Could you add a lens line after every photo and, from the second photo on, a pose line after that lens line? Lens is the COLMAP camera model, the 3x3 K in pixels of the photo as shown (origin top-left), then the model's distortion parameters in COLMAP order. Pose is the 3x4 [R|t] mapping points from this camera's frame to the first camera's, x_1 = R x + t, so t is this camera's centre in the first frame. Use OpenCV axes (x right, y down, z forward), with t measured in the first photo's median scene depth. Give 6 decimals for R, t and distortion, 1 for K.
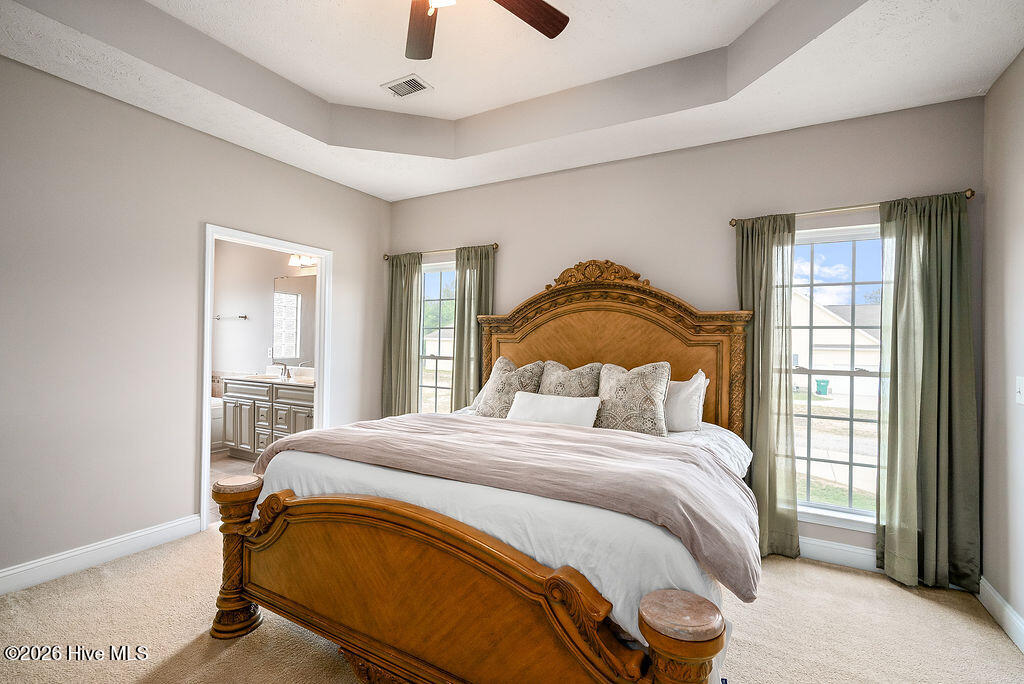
lens RADIAL K [[466.2, 0, 514.3], [0, 466.2, 337.7], [0, 0, 1]] dist [-0.004423, 0.000856]
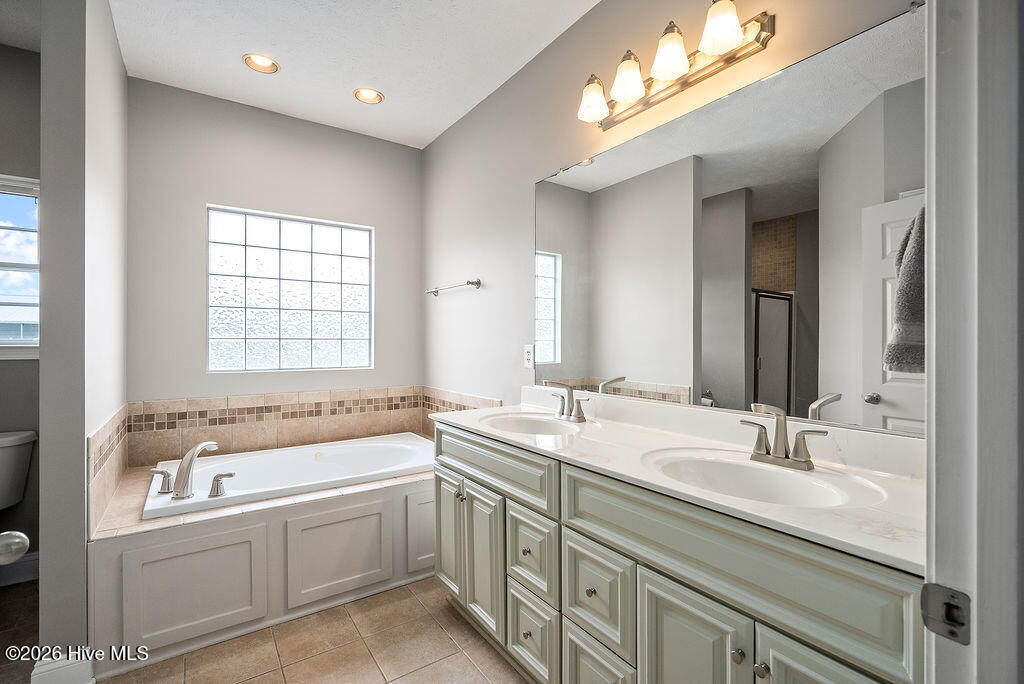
lens RADIAL K [[466.2, 0, 512.4], [0, 466.2, 341.4], [0, 0, 1]] dist [-0.004423, 0.000856]
pose [[0.897151, -0.012790, -0.441539, -0.399909], [0.016073, 0.999864, 0.003696, 0.019498], [0.441432, -0.010413, 0.897234, 0.695821]]
